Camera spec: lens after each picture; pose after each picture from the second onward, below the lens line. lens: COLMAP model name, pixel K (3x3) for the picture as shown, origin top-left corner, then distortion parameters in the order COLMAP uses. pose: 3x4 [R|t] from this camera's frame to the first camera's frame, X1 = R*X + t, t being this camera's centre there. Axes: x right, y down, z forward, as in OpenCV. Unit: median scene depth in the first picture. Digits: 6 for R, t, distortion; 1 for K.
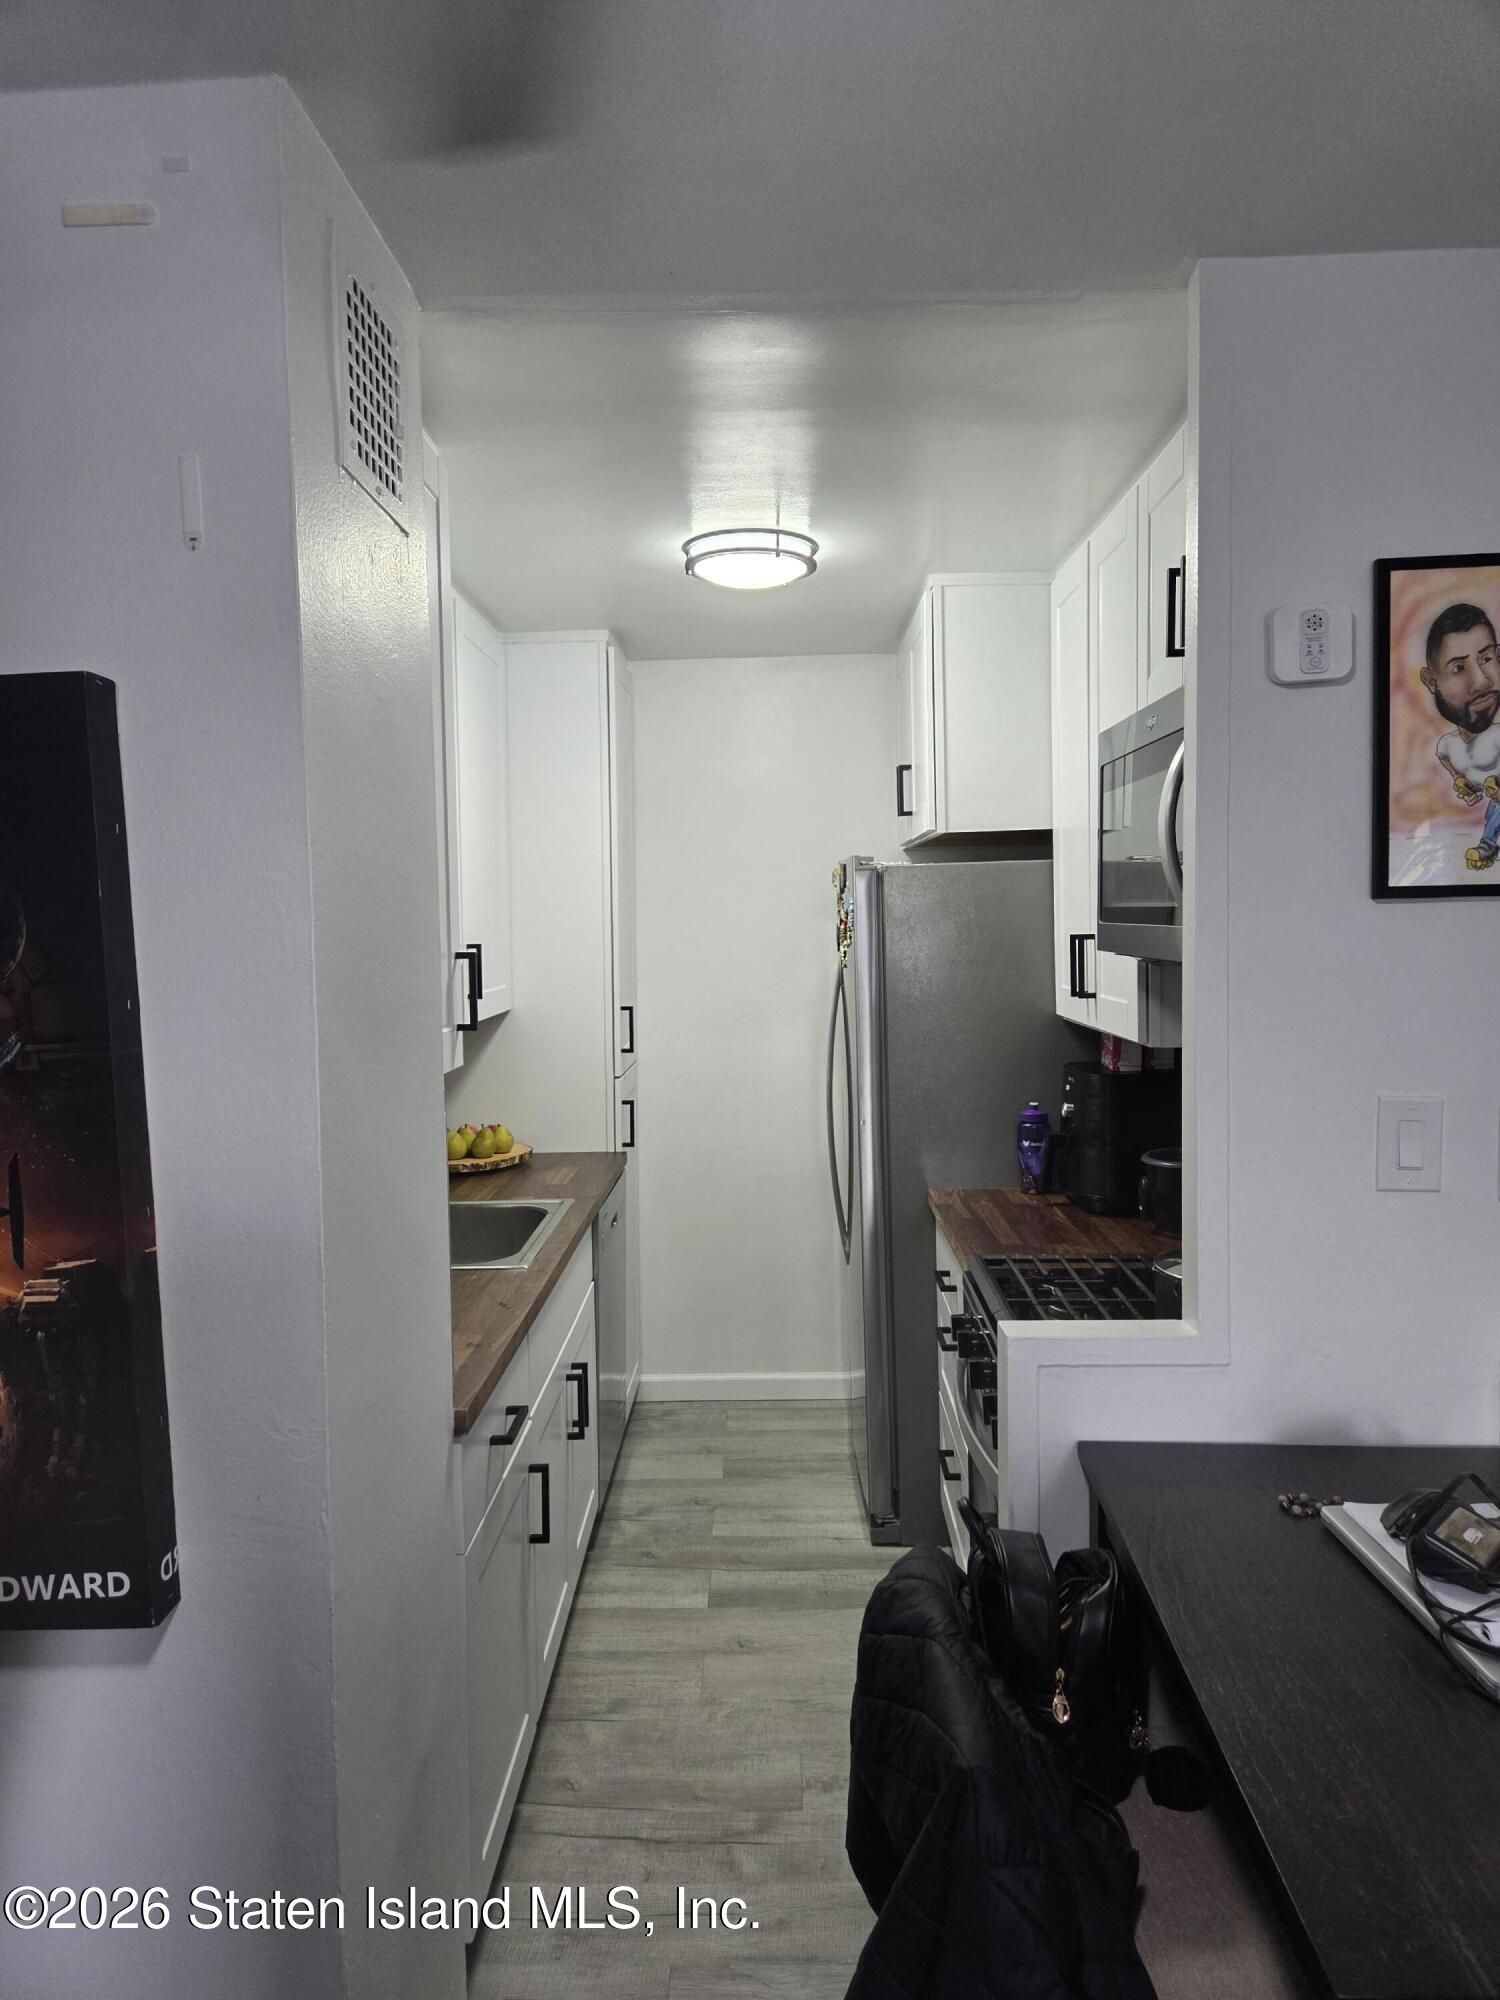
lens RADIAL K [[1343.3, 0, 756.6], [0, 1343.3, 991.7], [0, 0, 1]] dist [0.073457, -0.061167]
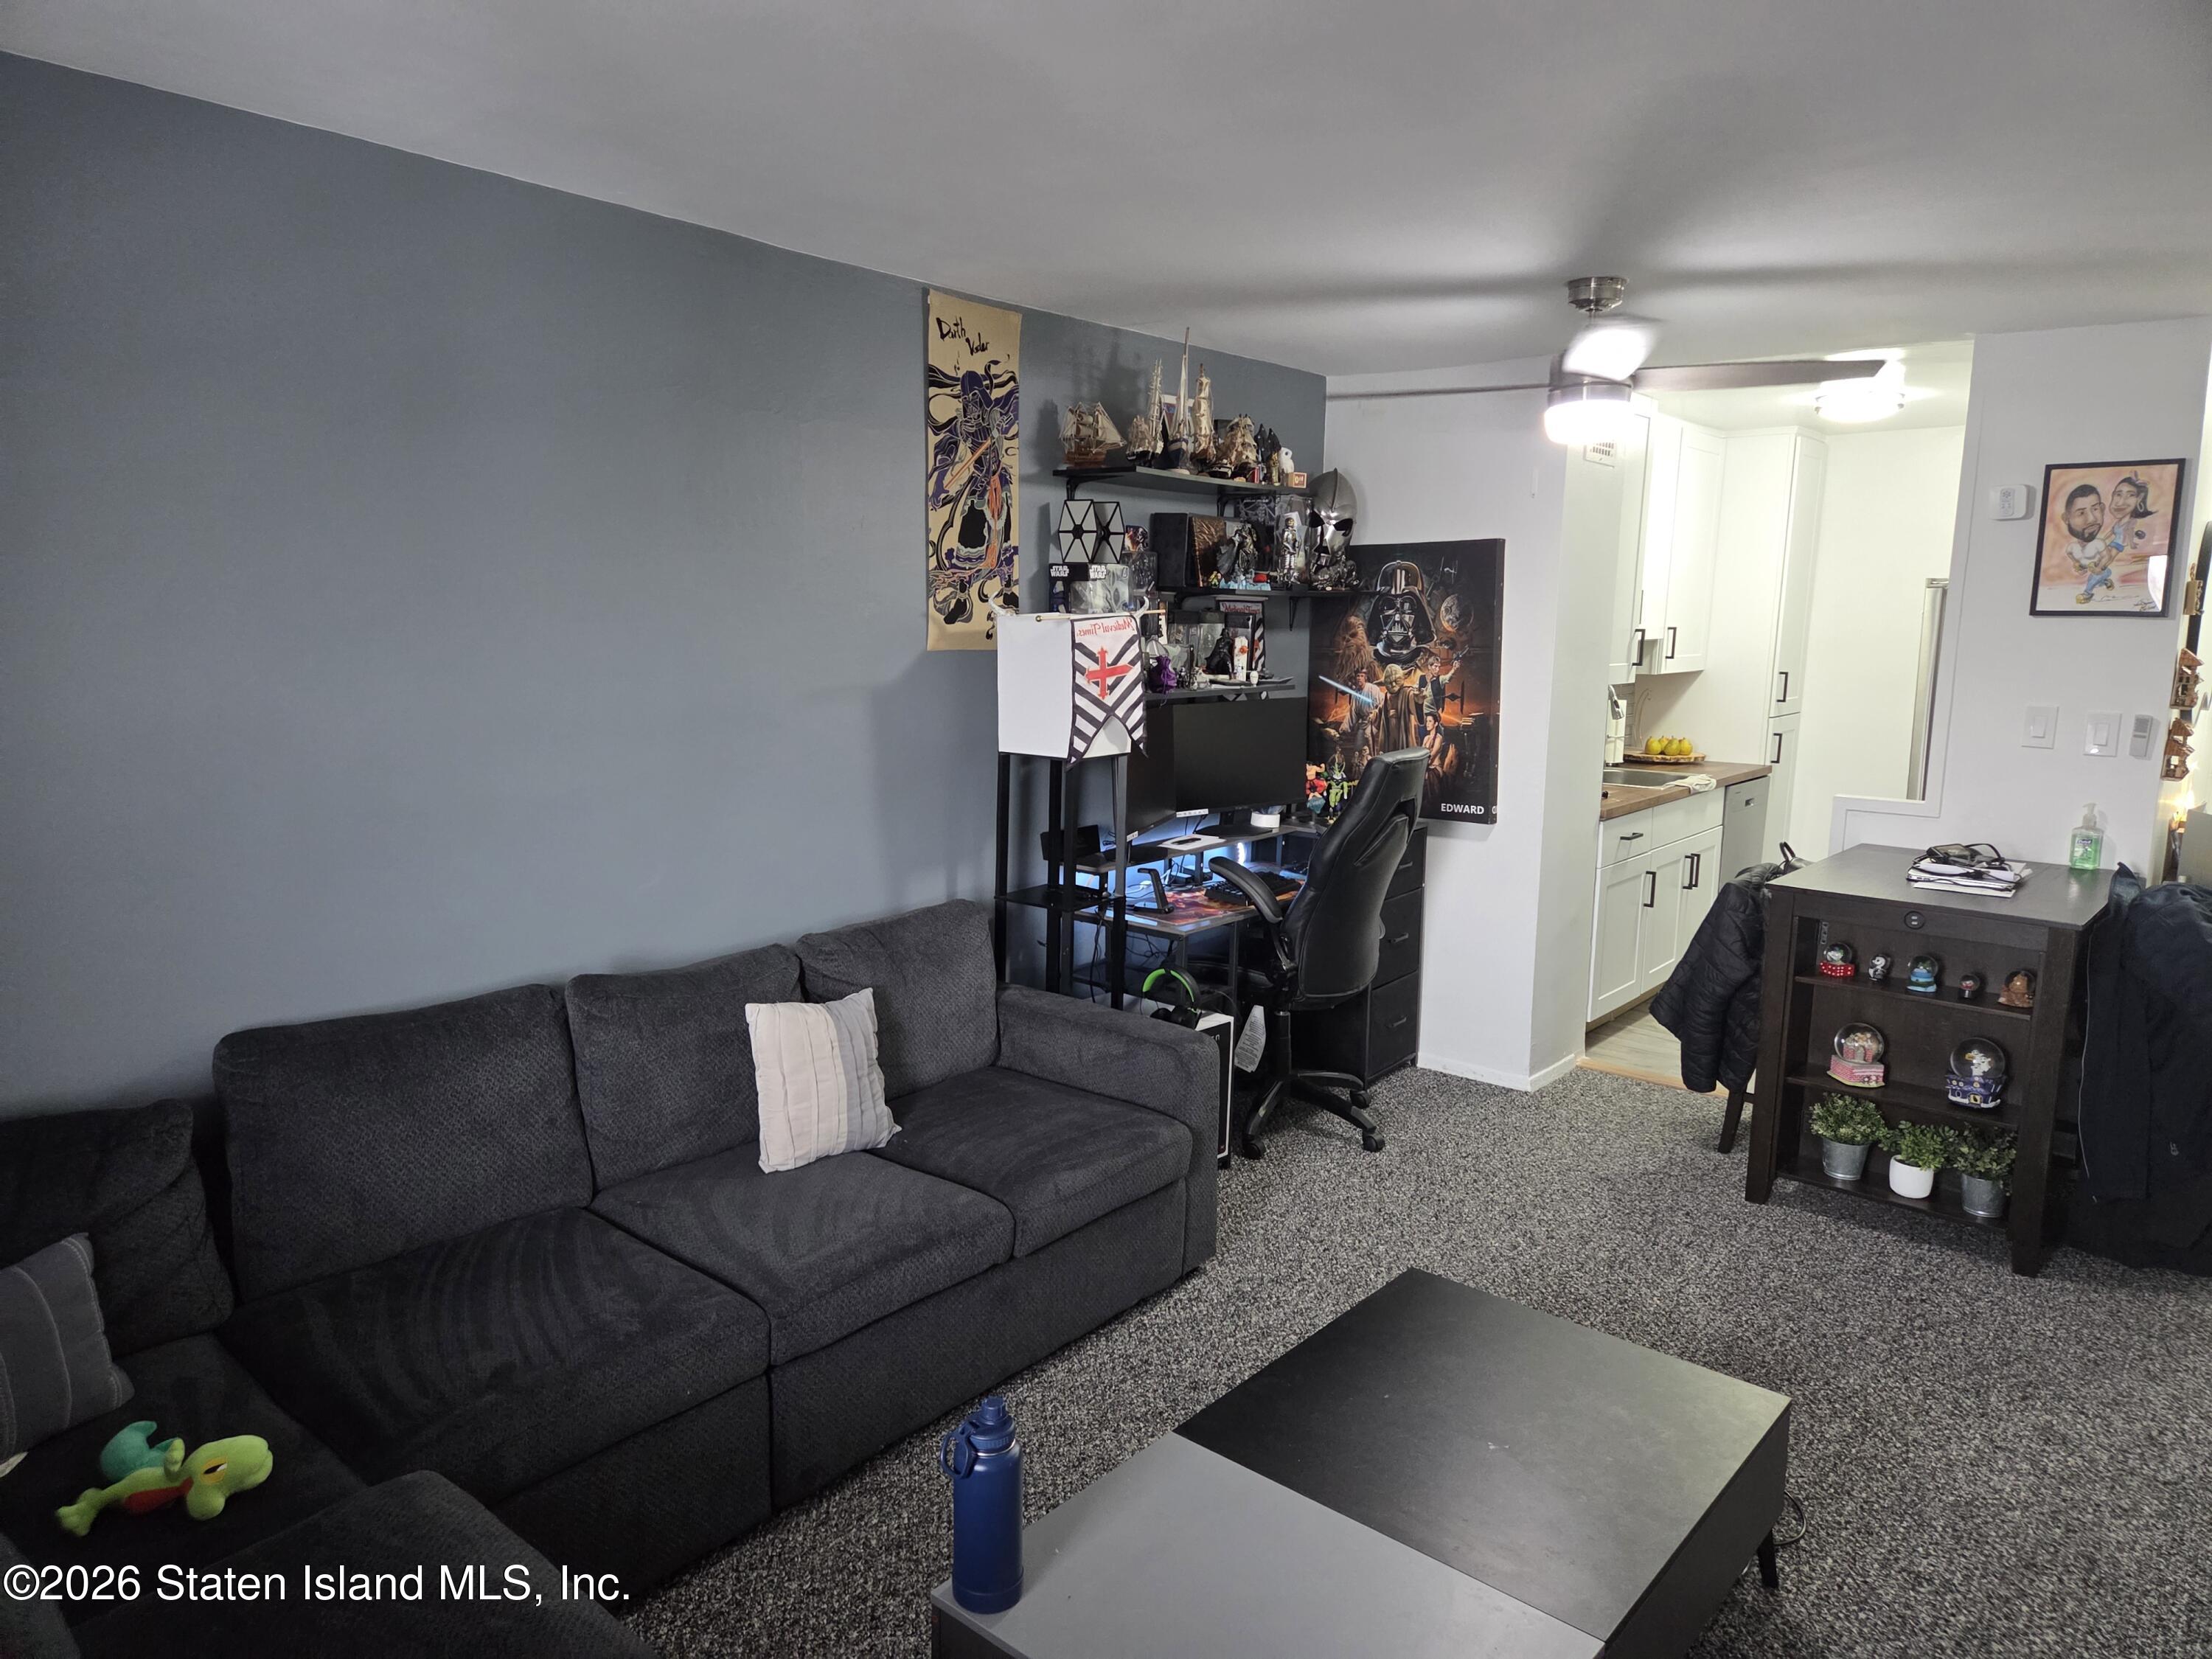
lens RADIAL K [[1485.7, 0, 1072.2], [0, 1485.7, 844.6], [0, 0, 1]] dist [0.073457, -0.061167]
pose [[0.778976, 0.126781, -0.614103, 0.817166], [-0.060660, 0.989990, 0.127437, 0.084887], [0.624113, -0.062019, 0.778869, -1.999643]]
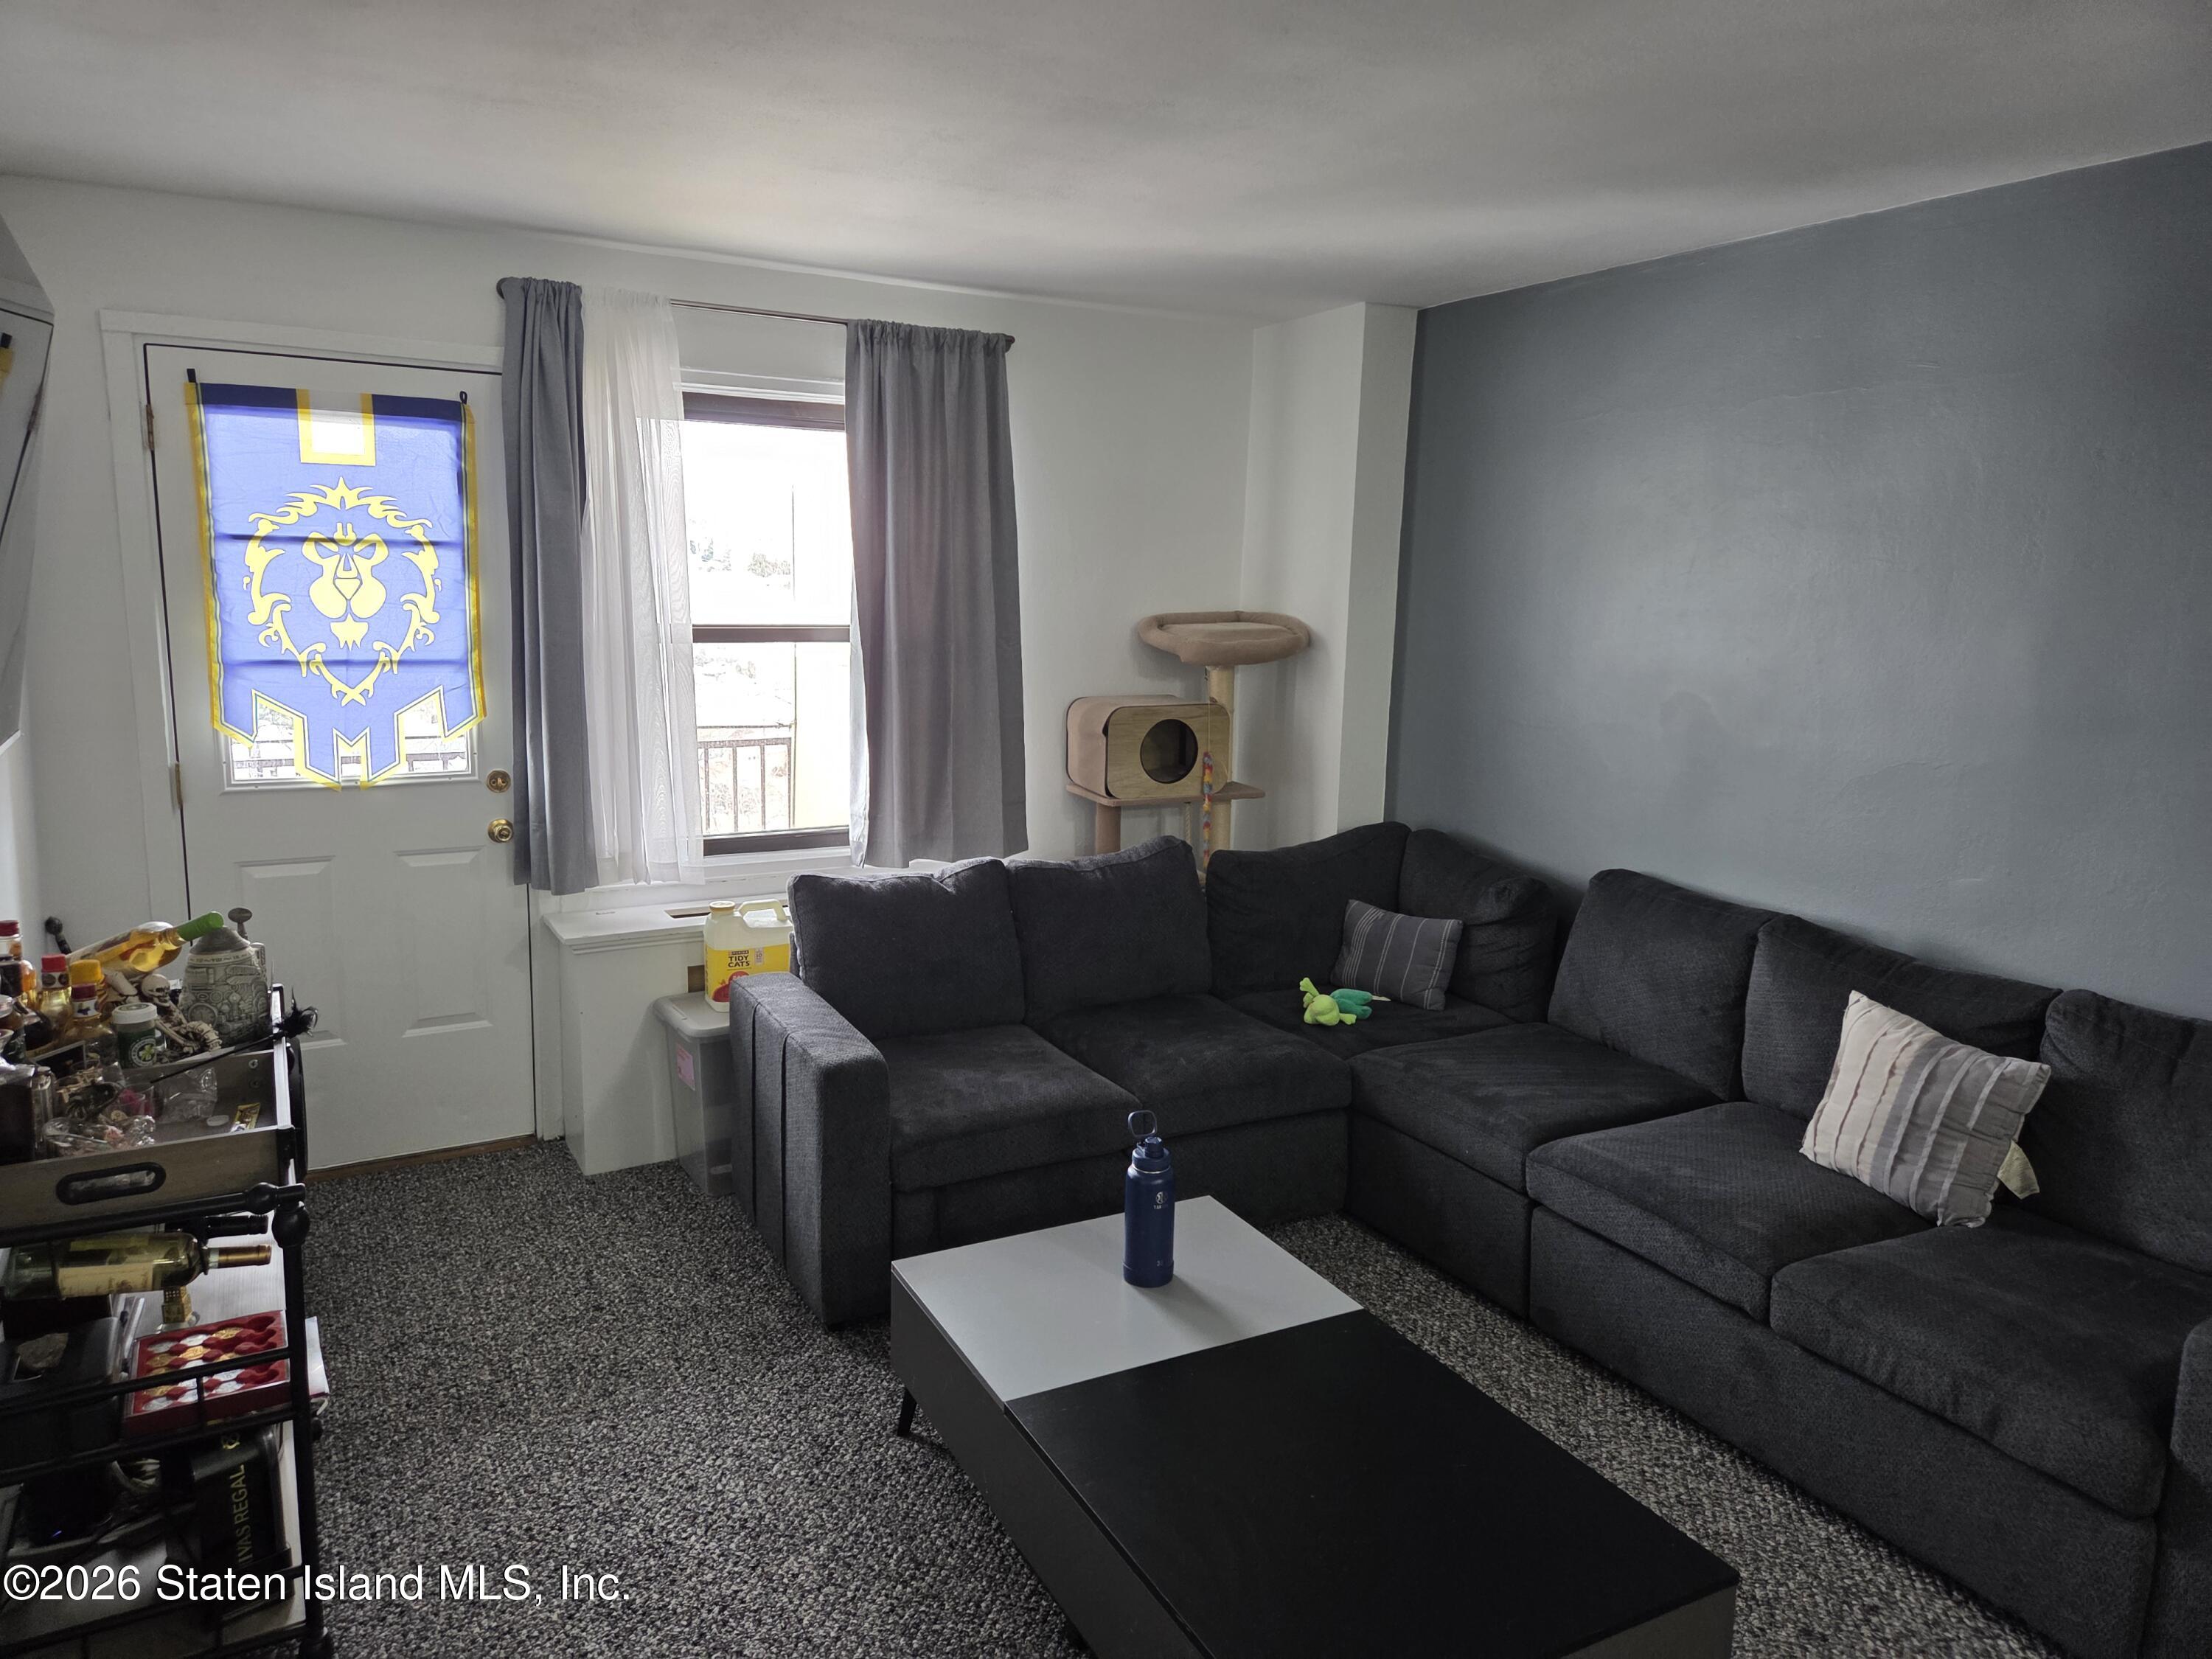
lens RADIAL K [[1485.7, 0, 1096.5], [0, 1485.7, 818.1], [0, 0, 1]] dist [0.073457, -0.061167]
pose [[-0.866911, 0.082674, -0.491559, 1.061721], [-0.031006, 0.975297, 0.218713, -0.031455], [0.497498, 0.204846, -0.842932, 0.165264]]
